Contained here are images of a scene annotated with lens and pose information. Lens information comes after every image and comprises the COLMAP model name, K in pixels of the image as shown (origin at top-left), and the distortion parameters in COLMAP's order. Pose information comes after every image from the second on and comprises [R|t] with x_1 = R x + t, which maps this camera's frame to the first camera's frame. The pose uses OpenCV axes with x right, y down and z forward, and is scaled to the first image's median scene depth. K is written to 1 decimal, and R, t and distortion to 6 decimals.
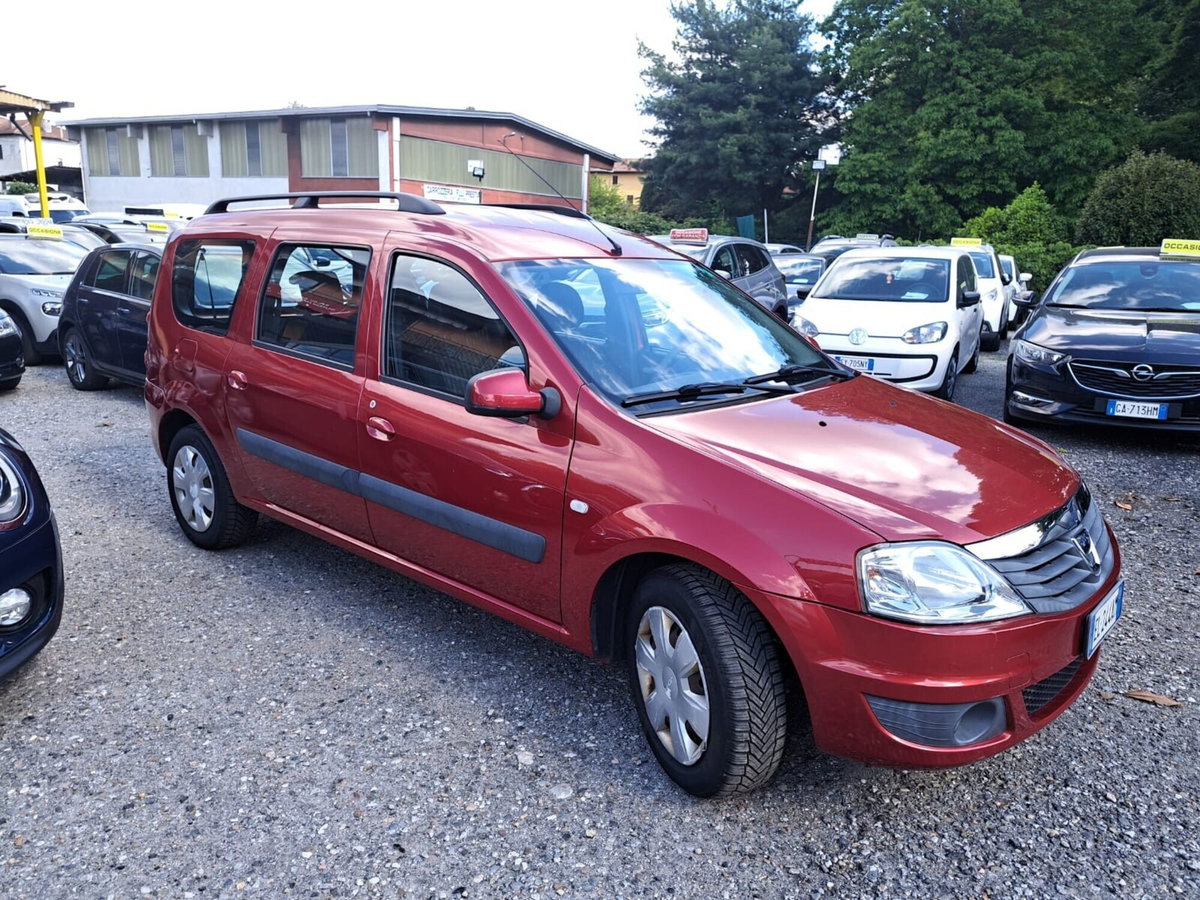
lens RADIAL K [[862.6, 0, 604.1], [0, 862.6, 440.8], [0, 0, 1]] dist [0.064188, -0.060883]
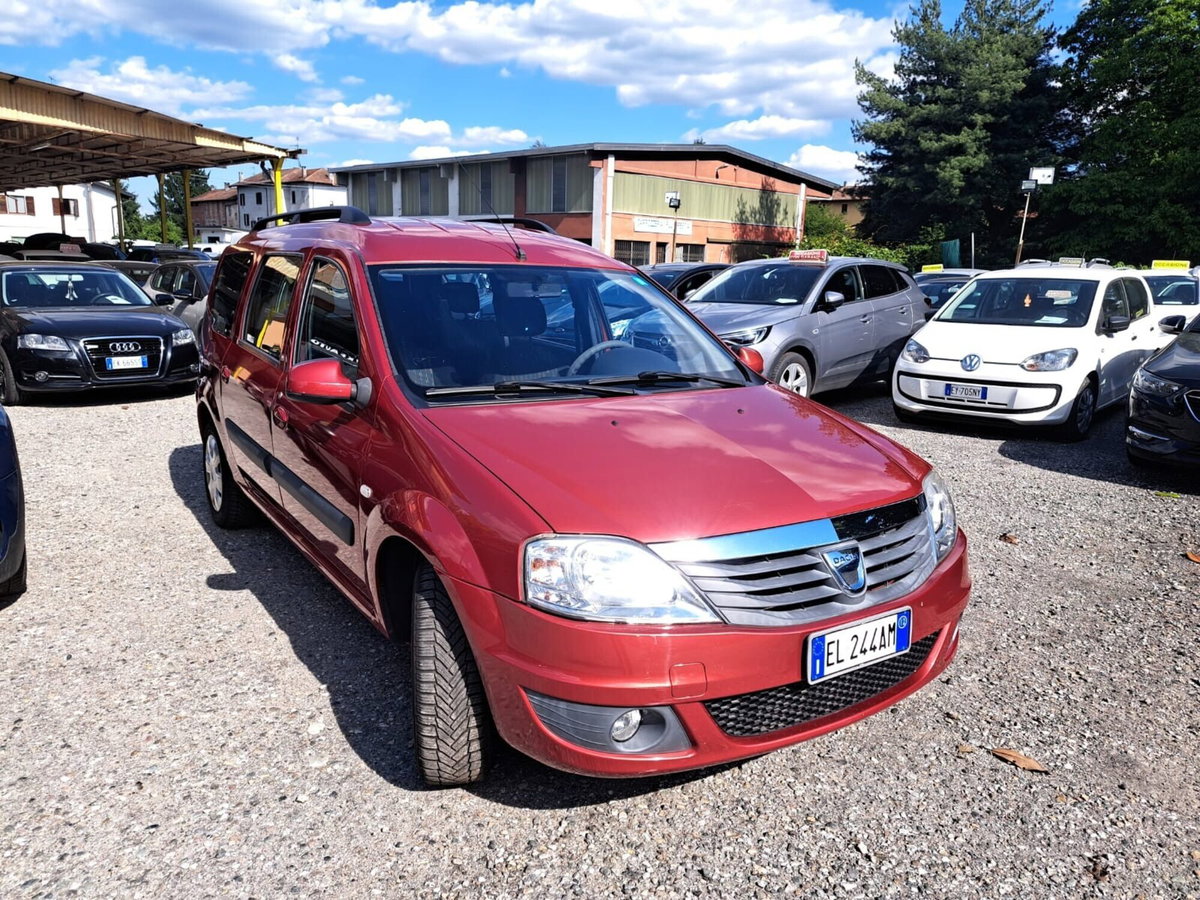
lens RADIAL K [[861.3, 0, 613.1], [0, 861.3, 434.5], [0, 0, 1]] dist [0.069757, -0.069521]
pose [[0.968286, 0.043354, -0.246055, 0.134495], [-0.053508, 0.997963, -0.034727, 0.007448], [0.244048, 0.046792, 0.968634, 0.013439]]
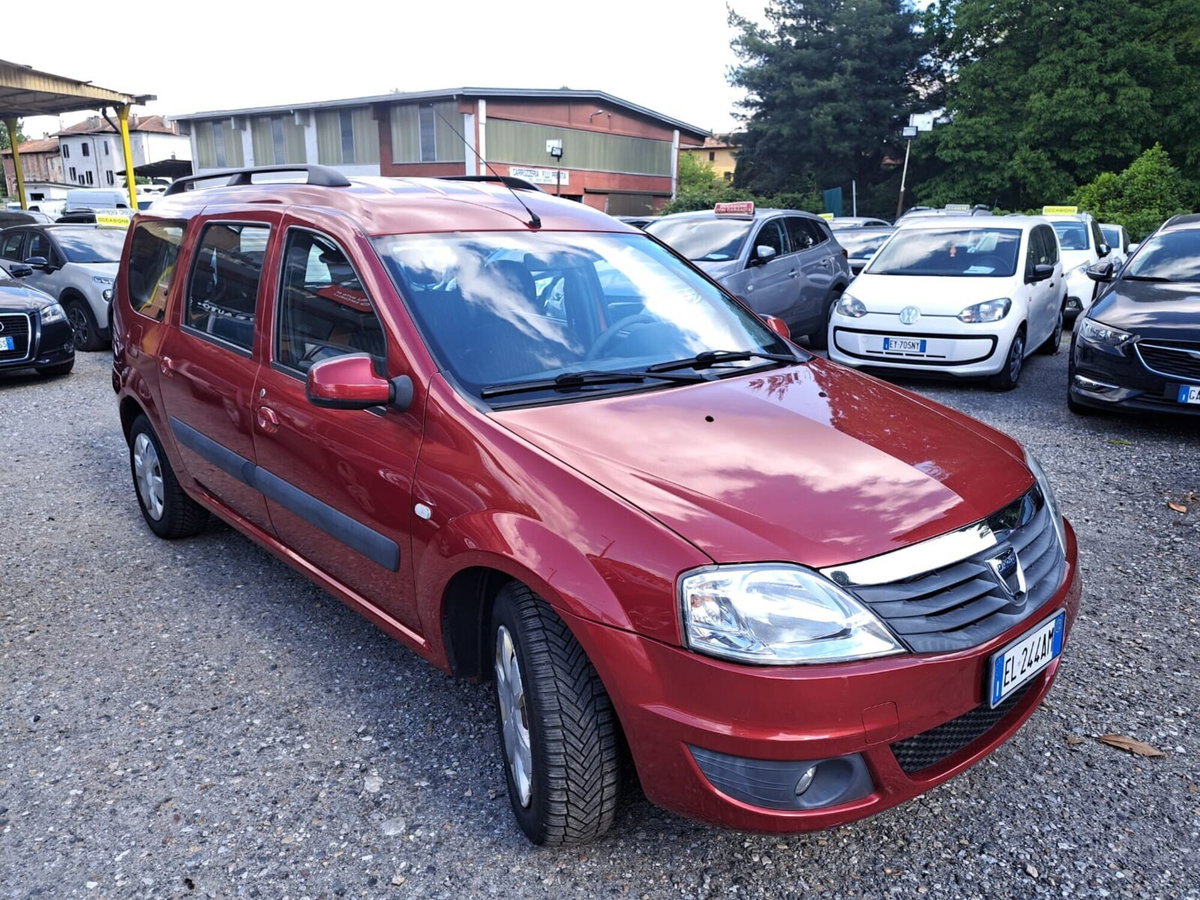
lens RADIAL K [[864.7, 0, 600.0], [0, 864.7, 450.0], [0, 0, 1]] dist [0.056721, -0.052783]
pose [[0.993013, 0.009155, -0.117648, 0.067016], [-0.005511, 0.999496, 0.031257, -0.004065], [0.117875, -0.030390, 0.992563, 0.034996]]
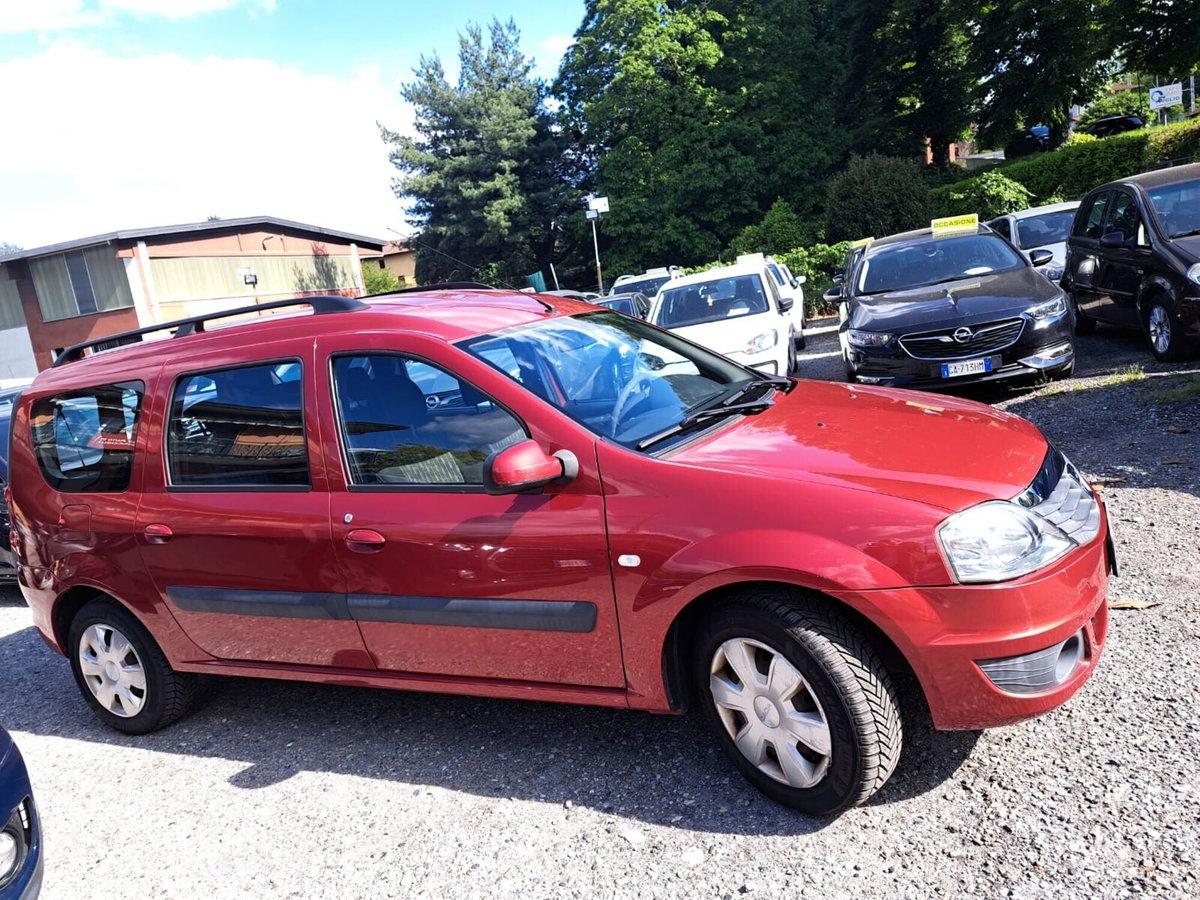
lens RADIAL K [[860.4, 0, 603.0], [0, 860.4, 437.4], [0, 0, 1]] dist [0.067615, -0.062730]
pose [[0.950053, -0.224772, 0.216511, -0.061776], [0.240194, 0.969566, -0.047415, -0.005327], [-0.199264, 0.097051, 0.975128, 0.010652]]
